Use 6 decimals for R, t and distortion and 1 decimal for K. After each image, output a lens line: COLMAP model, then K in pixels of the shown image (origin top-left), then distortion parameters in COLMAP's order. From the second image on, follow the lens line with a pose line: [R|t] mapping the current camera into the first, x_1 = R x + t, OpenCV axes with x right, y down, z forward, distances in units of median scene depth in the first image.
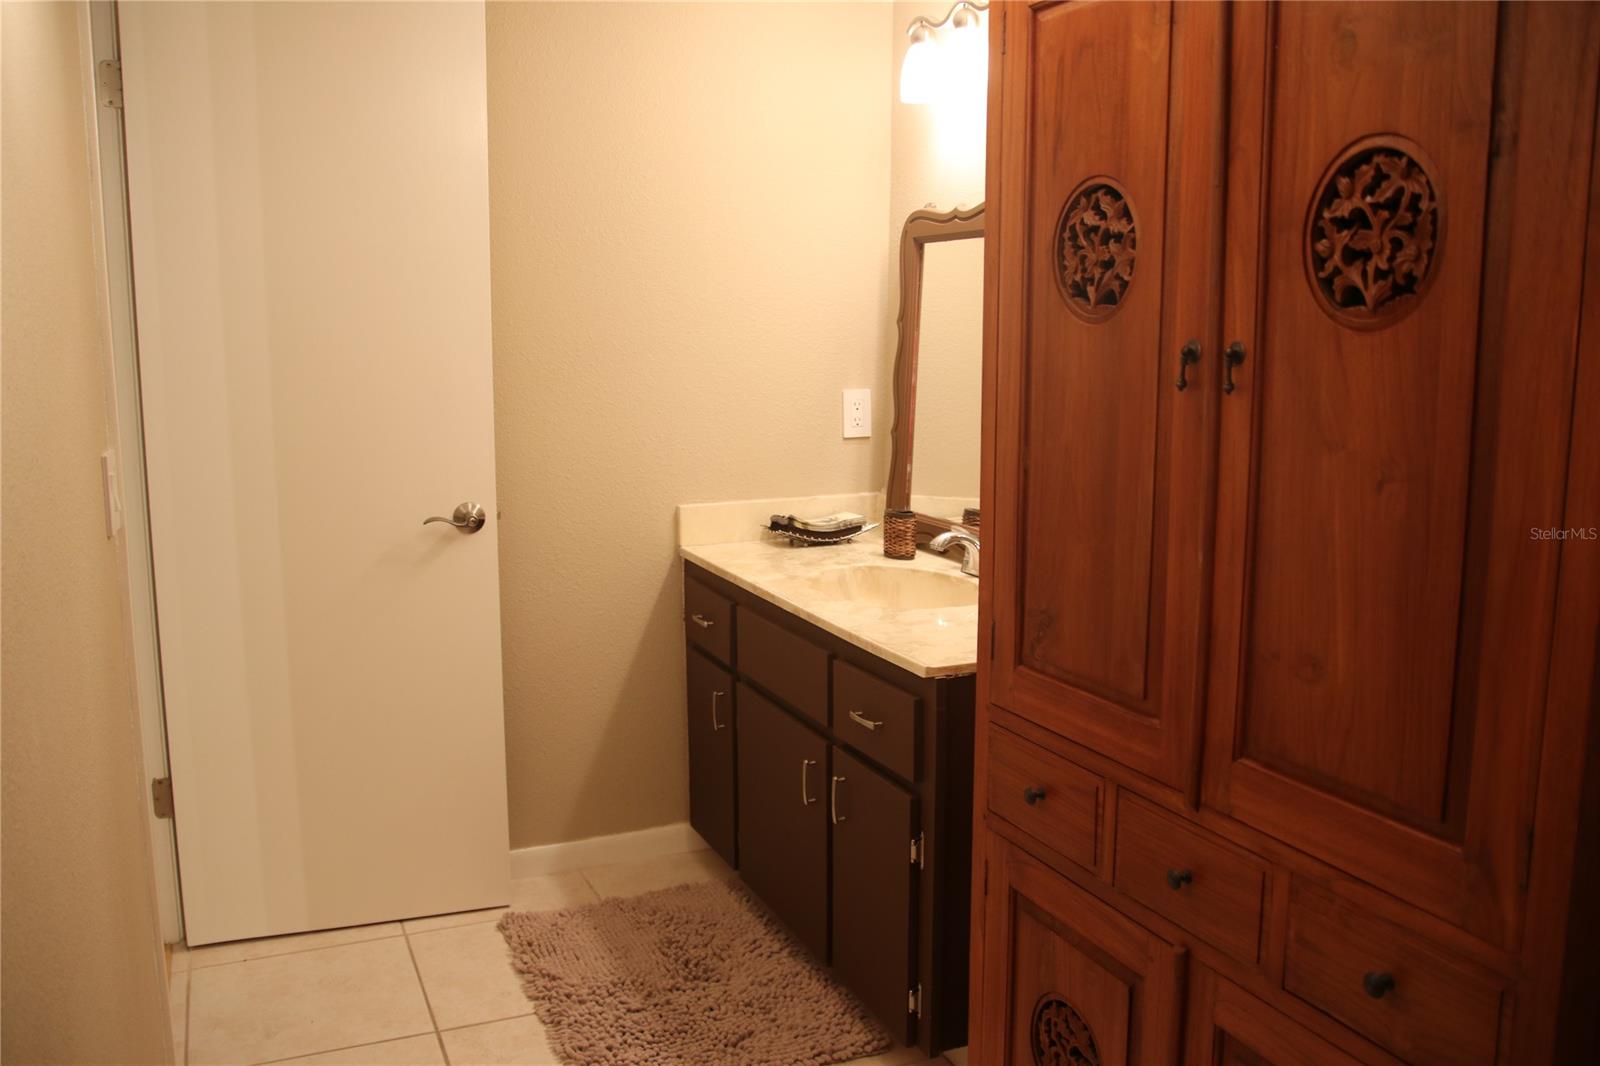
lens RADIAL K [[1352.4, 0, 800.5], [0, 1352.4, 532.8], [0, 0, 1]] dist [-0.112255, 0.099881]
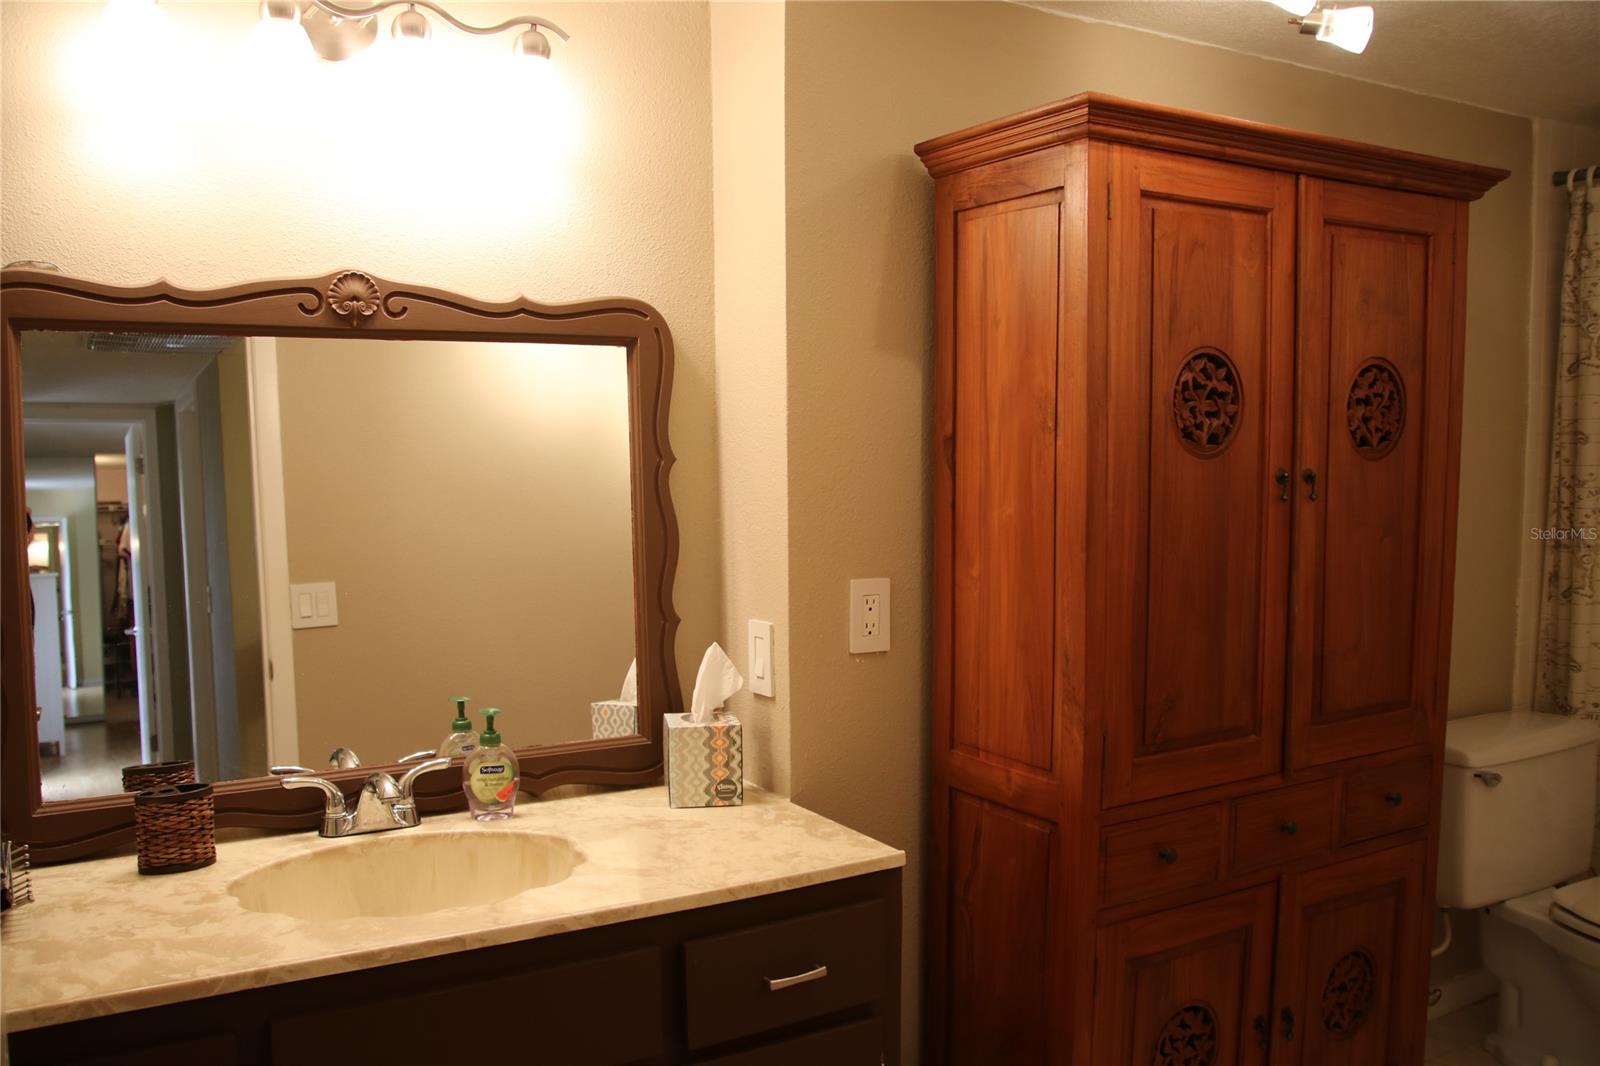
lens RADIAL K [[1352.4, 0, 802.1], [0, 1352.4, 541.2], [0, 0, 1]] dist [-0.112255, 0.099881]
pose [[-0.137995, -0.075442, 0.987556, -1.046356], [0.154566, 0.983238, 0.096710, -0.272252], [-0.978298, 0.165988, -0.124021, 1.608499]]
